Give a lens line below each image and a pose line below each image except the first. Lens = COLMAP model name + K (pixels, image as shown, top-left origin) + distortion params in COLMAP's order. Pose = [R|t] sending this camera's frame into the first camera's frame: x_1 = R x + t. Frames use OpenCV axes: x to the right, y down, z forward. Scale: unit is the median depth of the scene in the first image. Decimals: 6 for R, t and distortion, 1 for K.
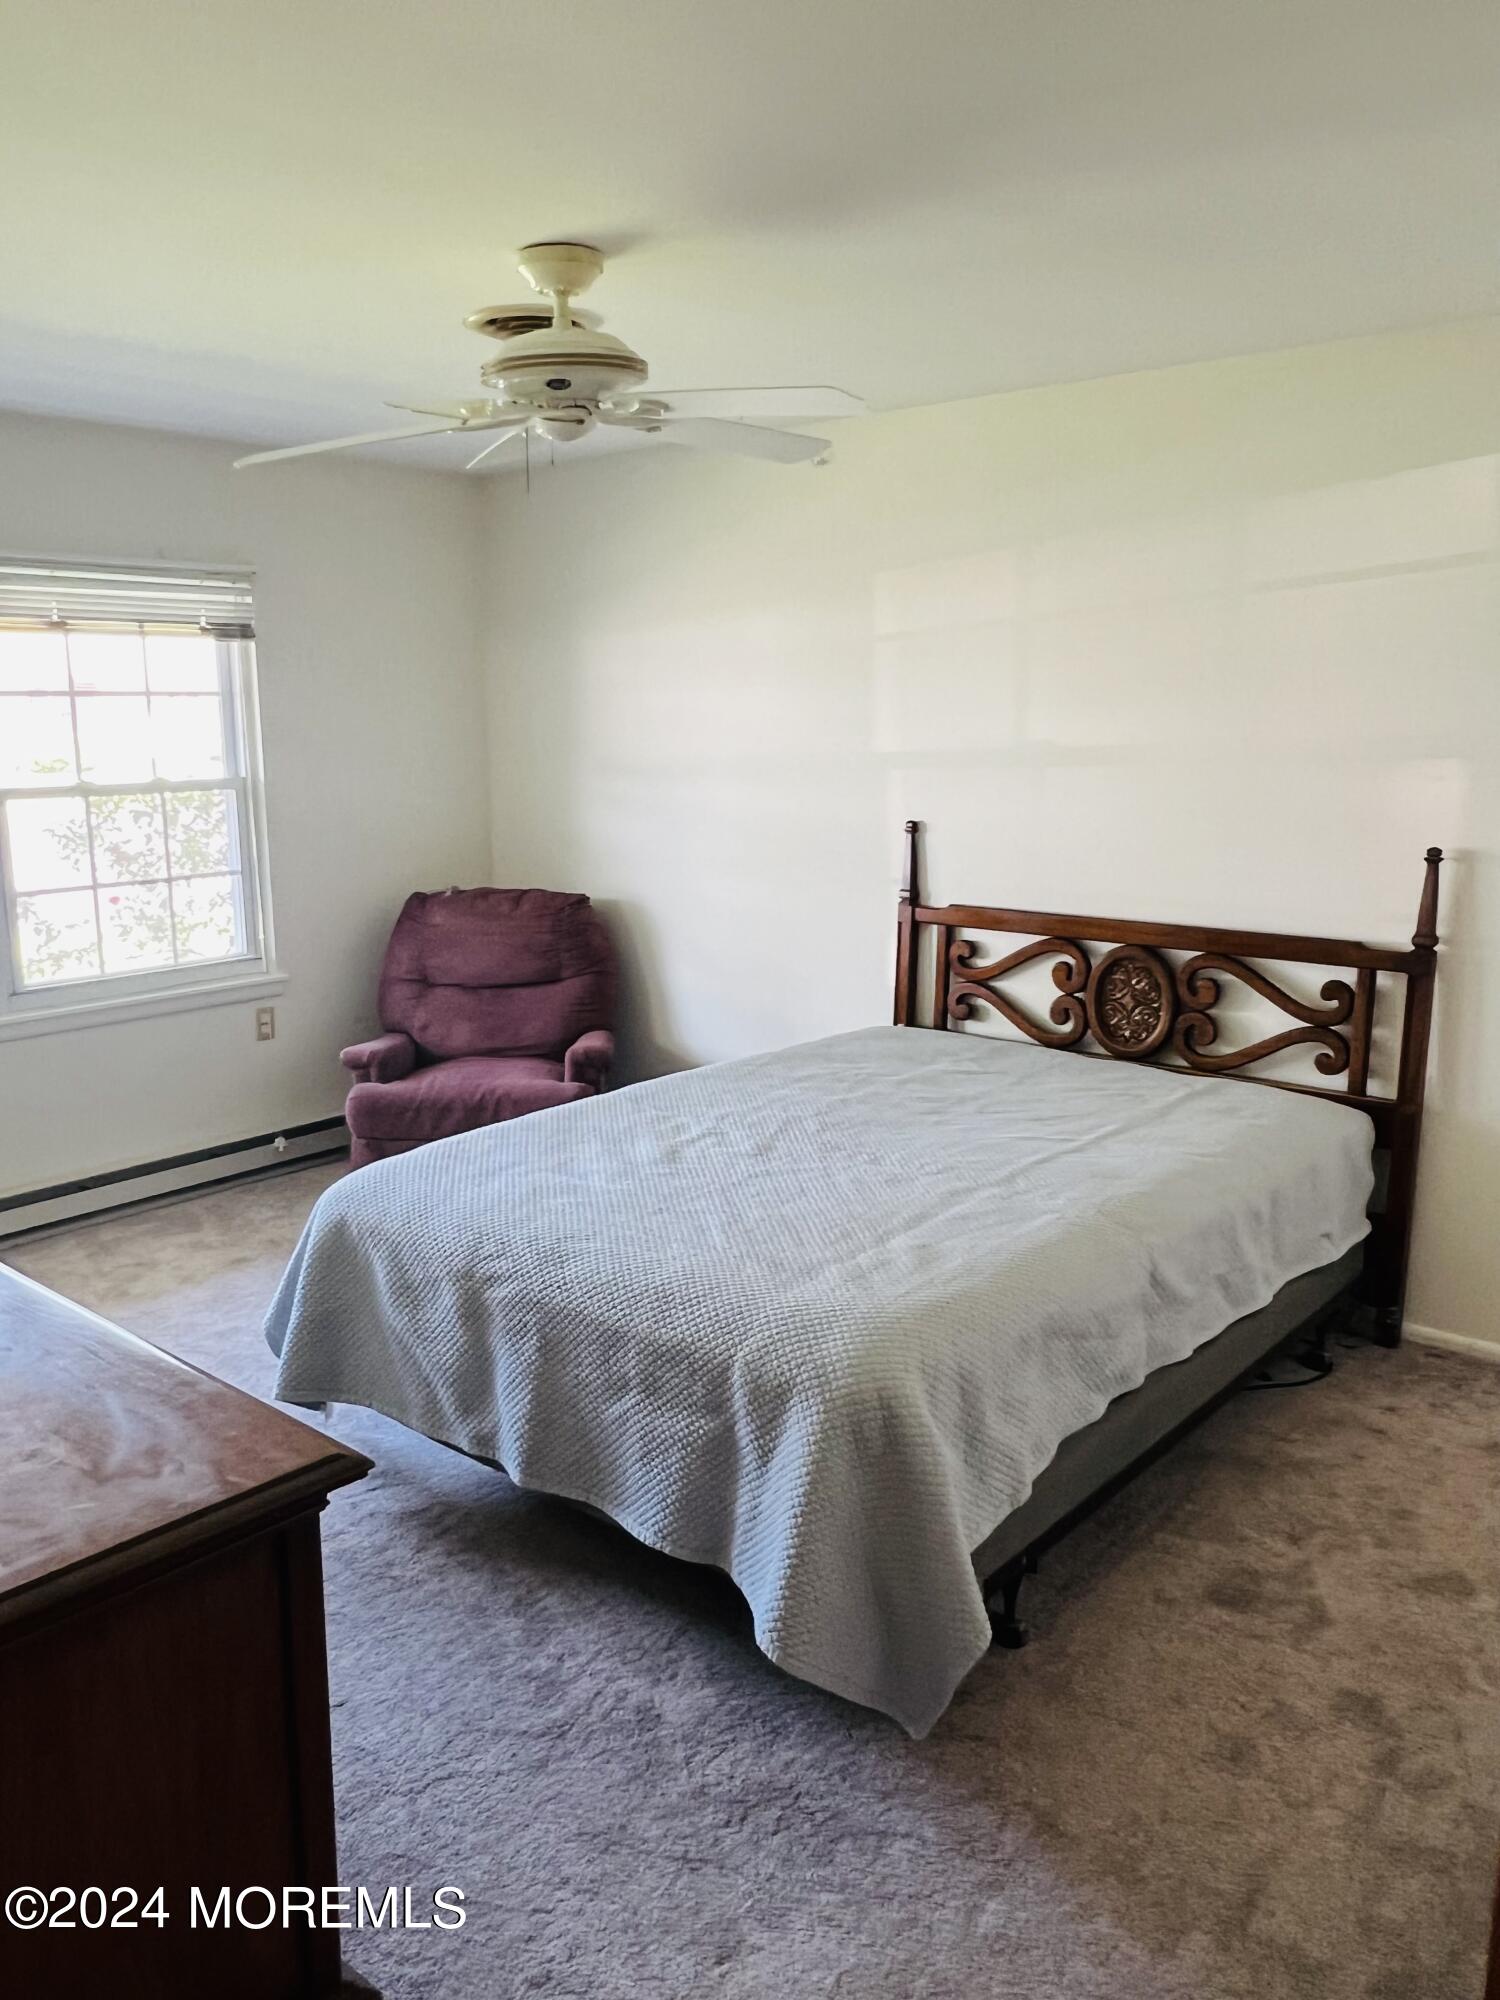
lens RADIAL K [[1527.5, 0, 736.1], [0, 1527.5, 1002.8], [0, 0, 1]] dist [0.000199, -0.001494]
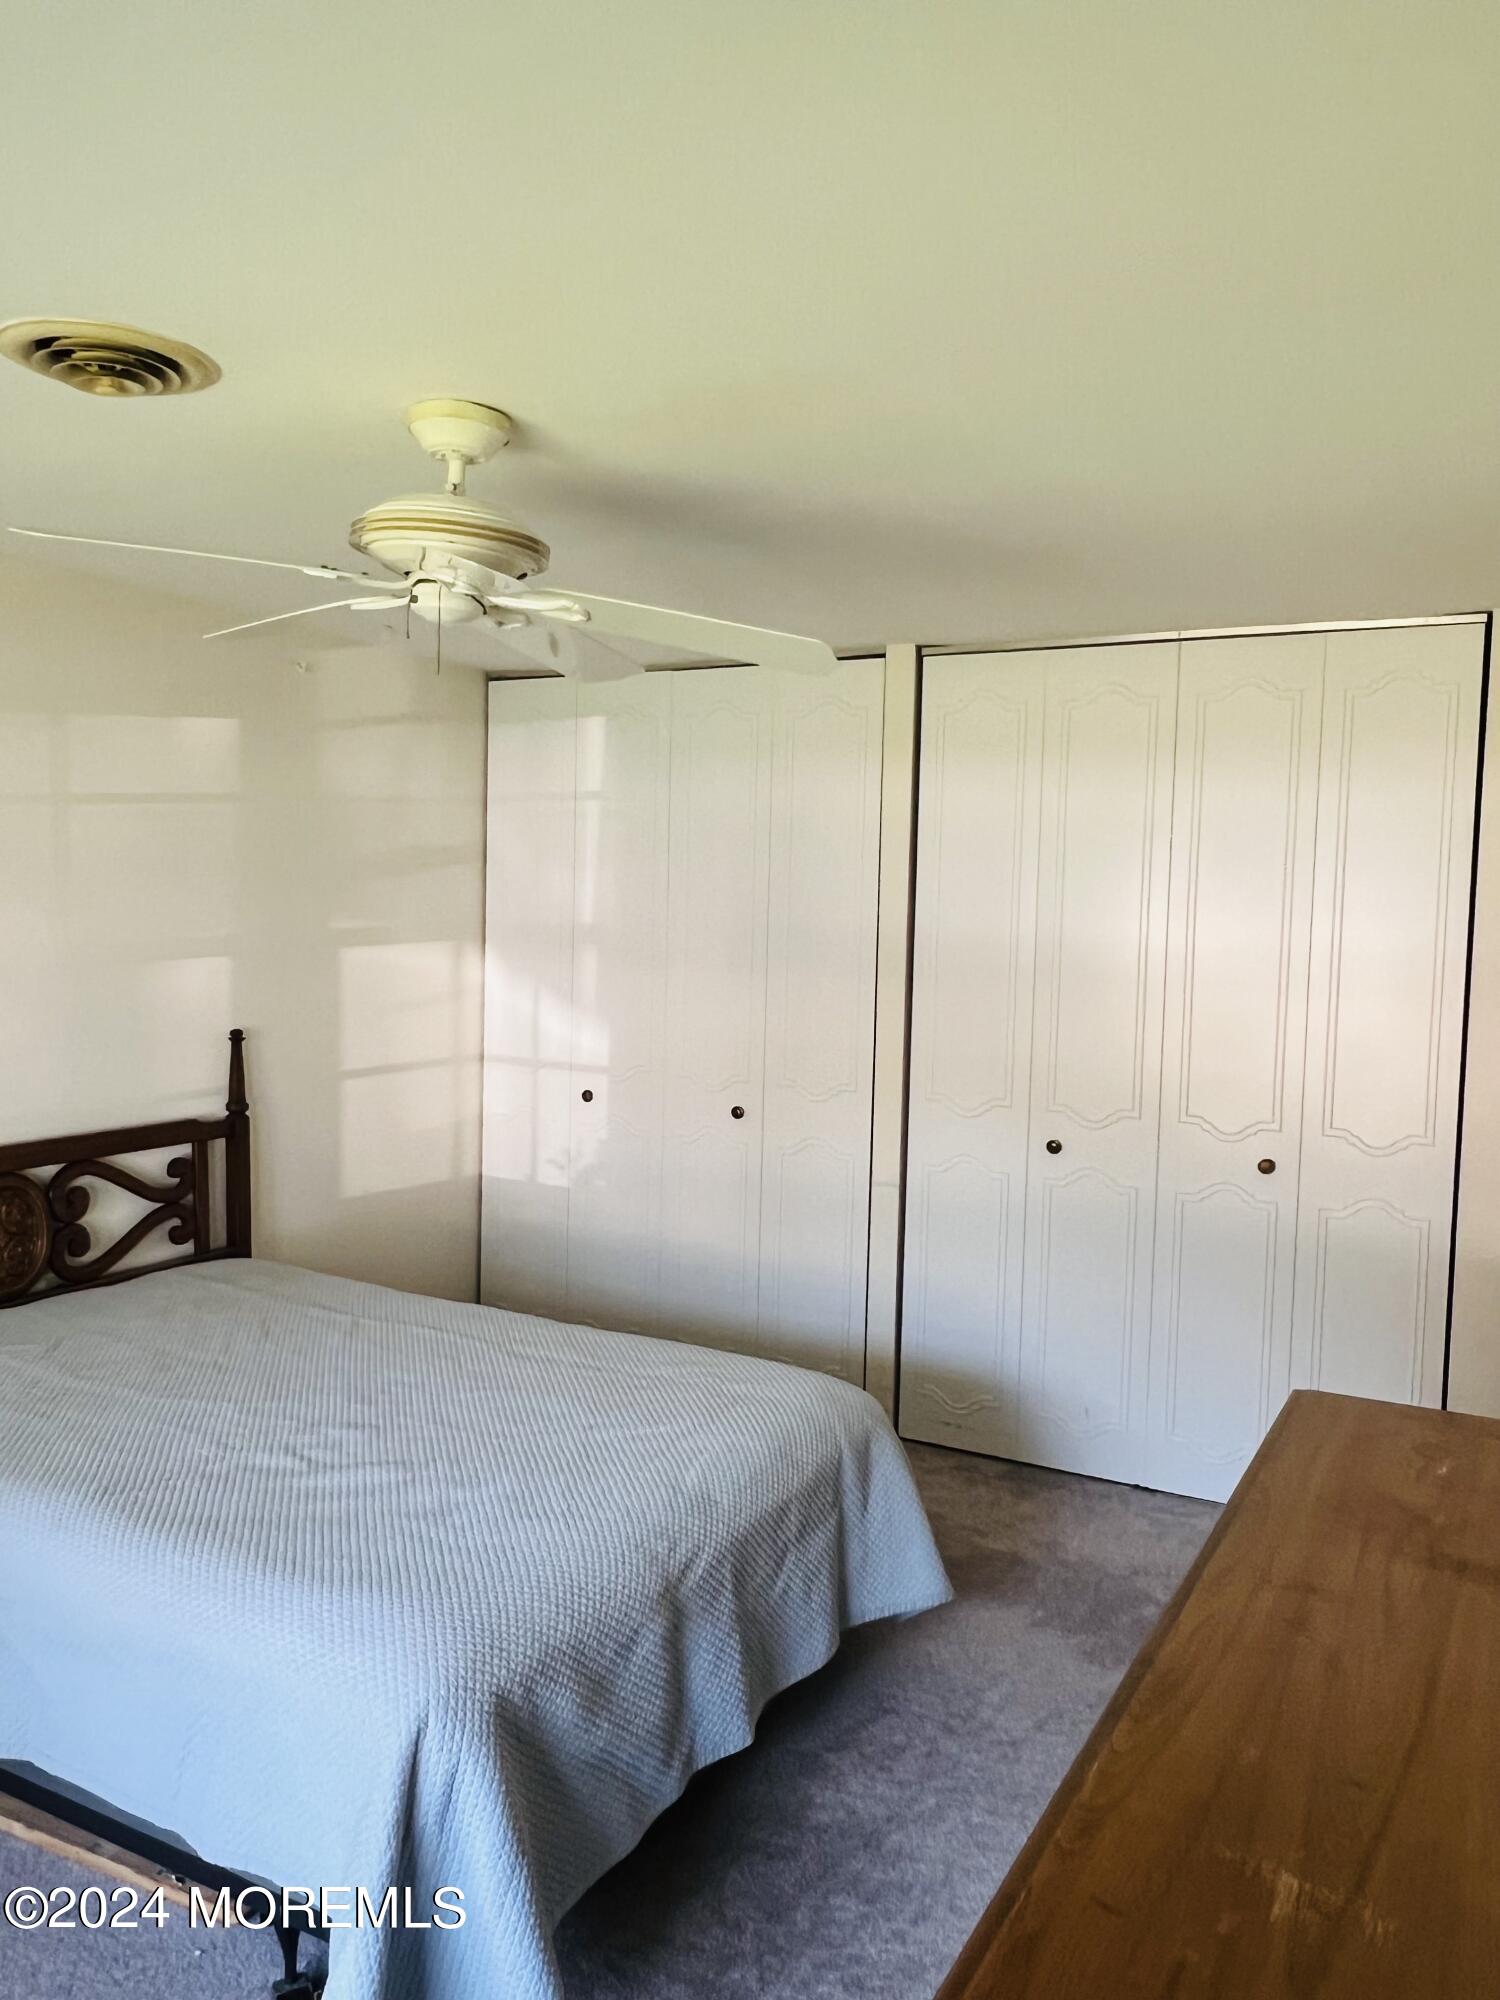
lens RADIAL K [[1527.5, 0, 736.1], [0, 1527.5, 1002.8], [0, 0, 1]] dist [0.000199, -0.001494]
pose [[-0.202314, -0.071539, 0.976704, -0.751743], [0.164622, 0.980652, 0.105928, -0.173718], [-0.965385, 0.182217, -0.186623, 0.795160]]
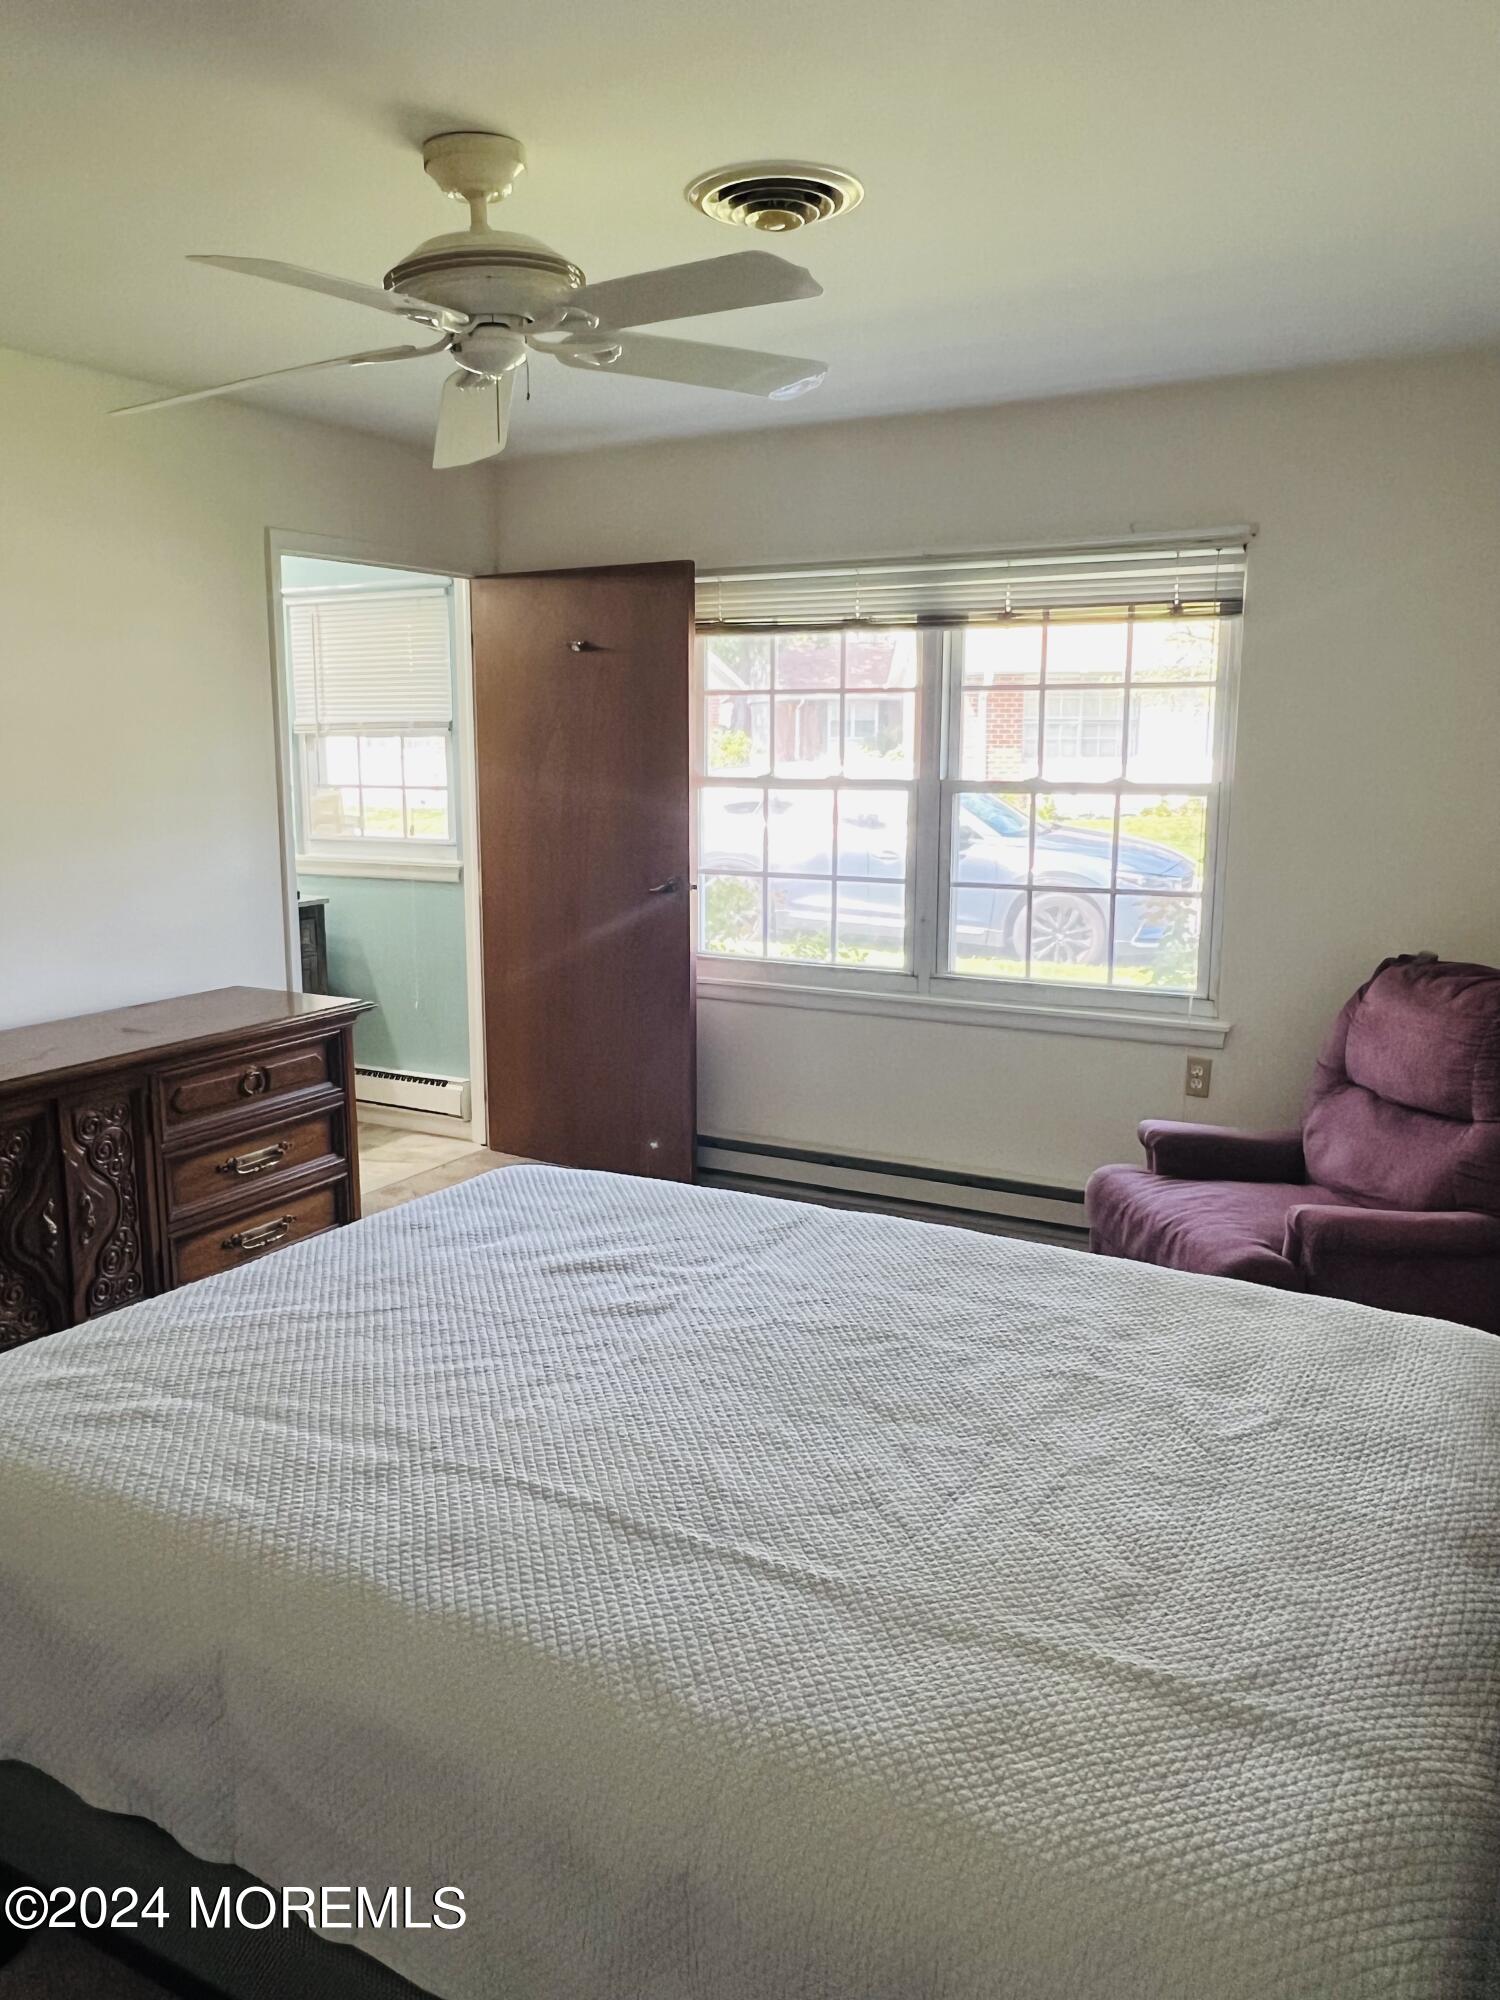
lens RADIAL K [[1527.5, 0, 736.1], [0, 1527.5, 1002.8], [0, 0, 1]] dist [0.000199, -0.001494]
pose [[0.181960, 0.180532, -0.966591, 0.600613], [-0.184678, 0.971783, 0.146736, -0.137425], [0.965808, 0.151808, 0.210166, 0.771656]]
